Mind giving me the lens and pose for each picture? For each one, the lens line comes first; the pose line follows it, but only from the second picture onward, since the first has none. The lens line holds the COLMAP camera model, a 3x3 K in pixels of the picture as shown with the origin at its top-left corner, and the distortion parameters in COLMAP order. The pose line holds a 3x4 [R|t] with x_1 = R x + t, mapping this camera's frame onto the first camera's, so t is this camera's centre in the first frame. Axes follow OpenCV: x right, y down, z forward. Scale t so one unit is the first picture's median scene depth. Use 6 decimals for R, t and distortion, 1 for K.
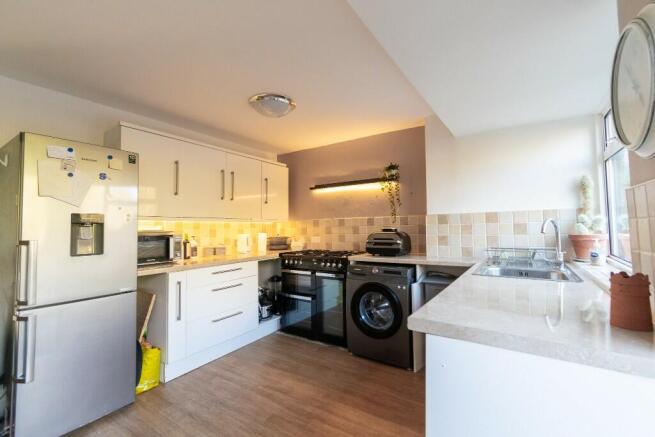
lens RADIAL K [[287.8, 0, 329.2], [0, 287.8, 216.6], [0, 0, 1]] dist [0.000152, -0.000044]
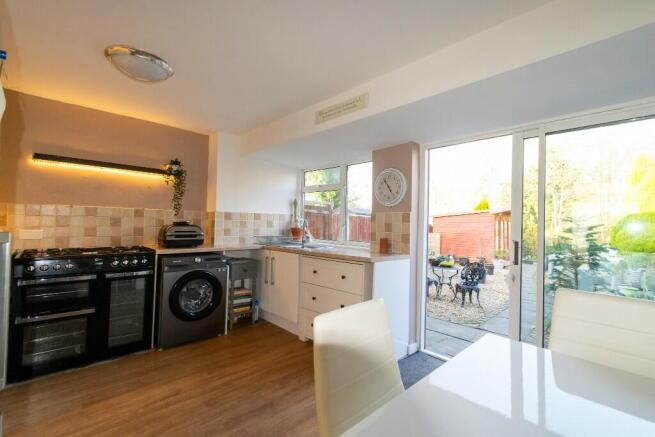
lens RADIAL K [[287.8, 0, 328.6], [0, 287.8, 219.6], [0, 0, 1]] dist [0.000152, -0.000044]
pose [[0.217937, 0.036034, 0.975297, -0.786749], [-0.061858, 0.997819, -0.023043, 0.027230], [-0.974000, -0.055308, 0.219691, 0.270841]]
